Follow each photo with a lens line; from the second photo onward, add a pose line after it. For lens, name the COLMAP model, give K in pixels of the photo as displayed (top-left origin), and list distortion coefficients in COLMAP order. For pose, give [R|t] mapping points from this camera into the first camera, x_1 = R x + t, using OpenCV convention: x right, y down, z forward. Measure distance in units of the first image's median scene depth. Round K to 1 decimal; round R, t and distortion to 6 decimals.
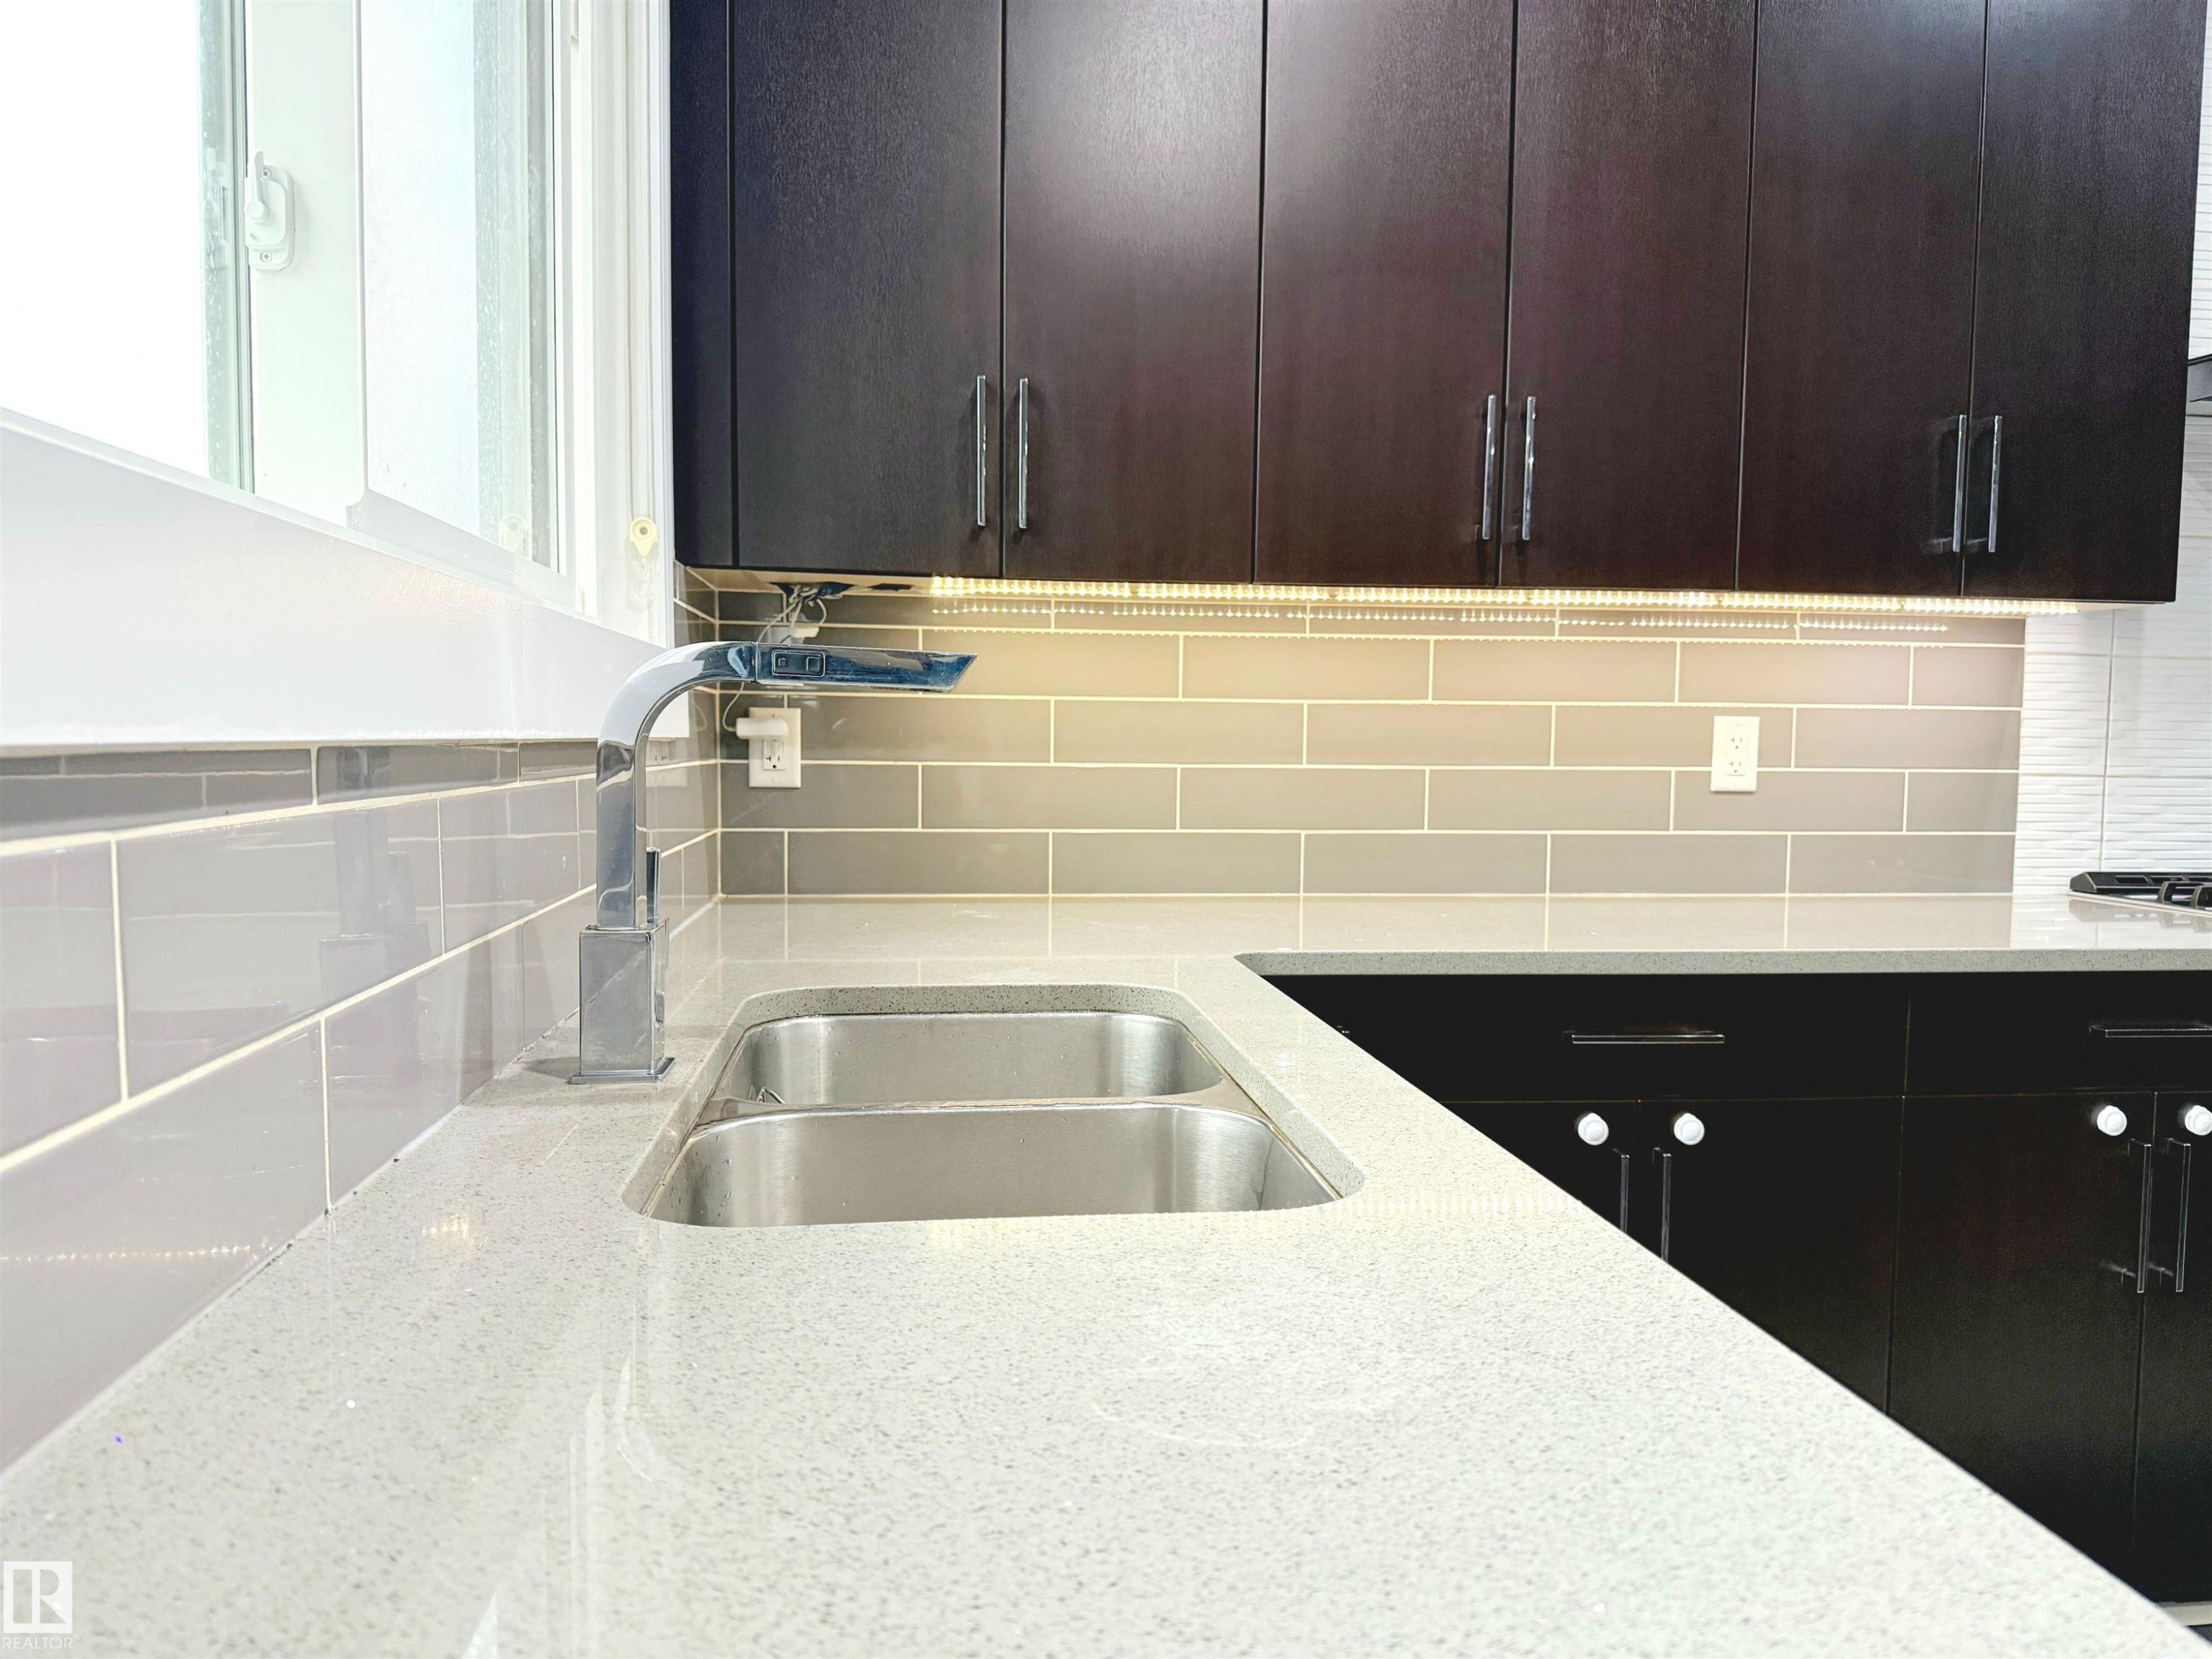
lens RADIAL K [[1443.4, 0, 1106.0], [0, 1443.4, 829.5], [0, 0, 1]] dist [-0.003231, -0.002421]
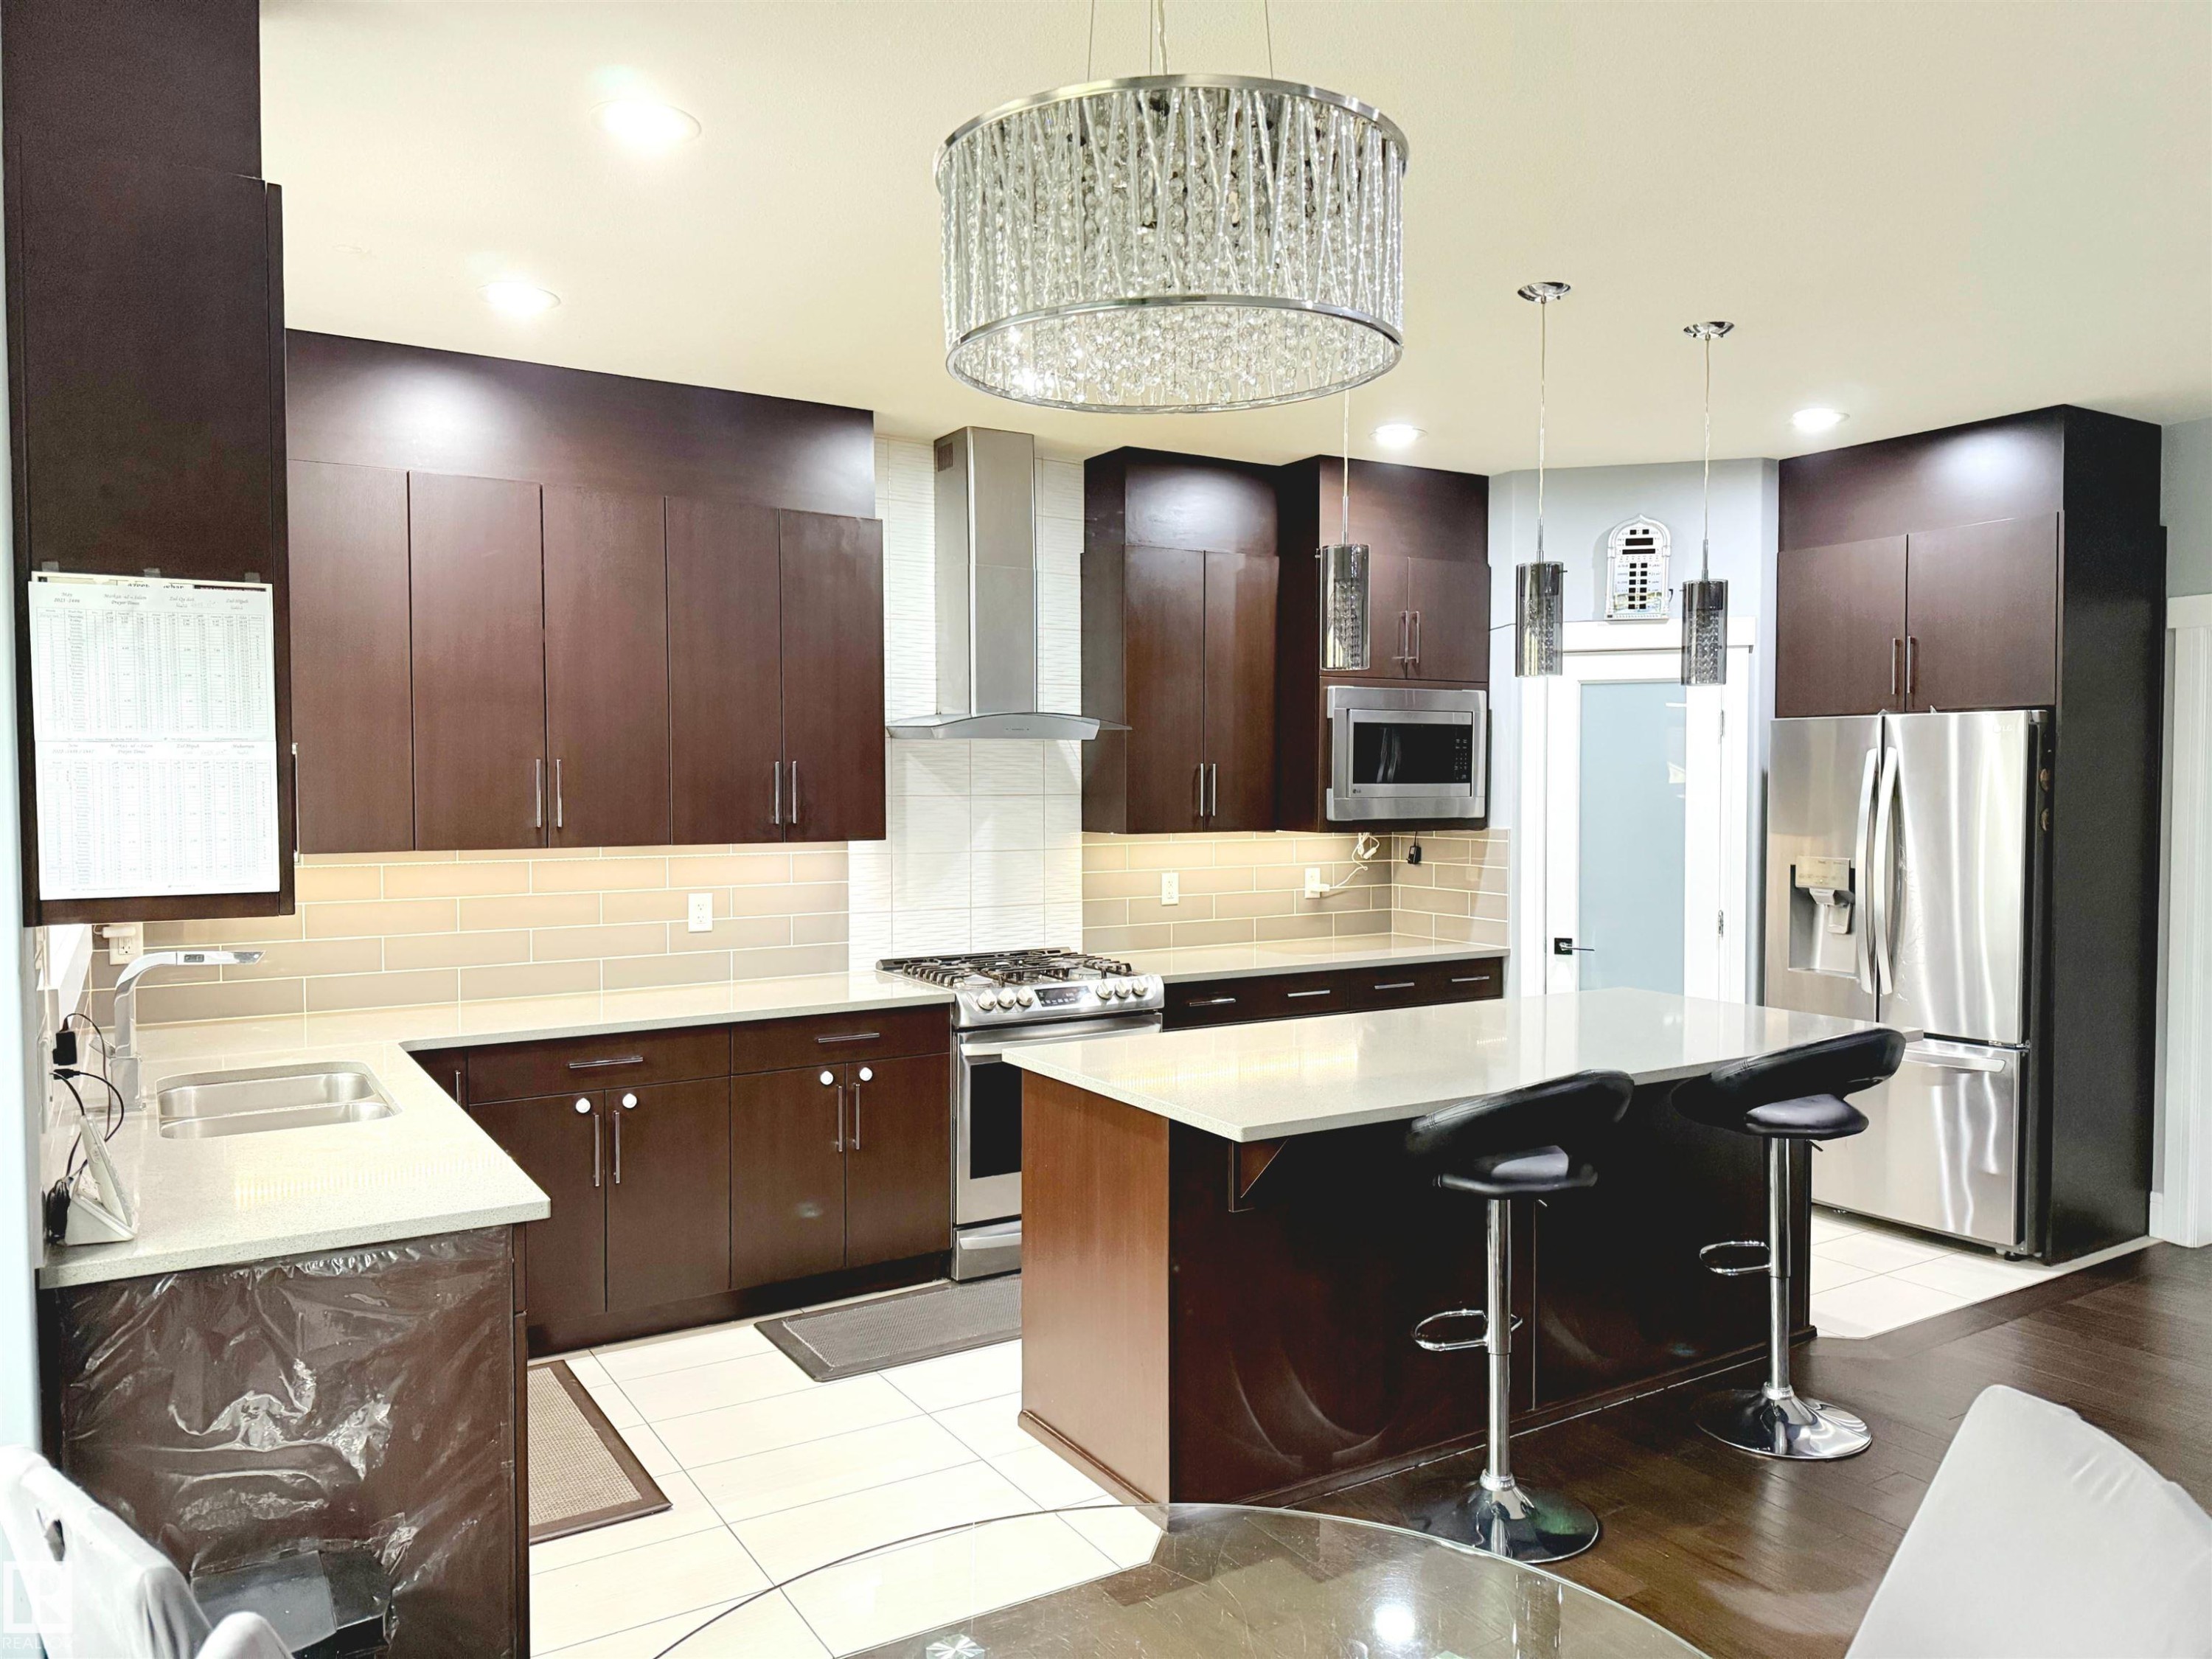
lens RADIAL K [[1443.4, 0, 1106.0], [0, 1443.4, 829.5], [0, 0, 1]] dist [-0.003231, -0.002421]
pose [[0.891158, -0.021904, 0.453164, 0.039824], [0.033537, 0.999282, -0.017651, -0.115679], [-0.452452, 0.030927, 0.891252, -1.046878]]
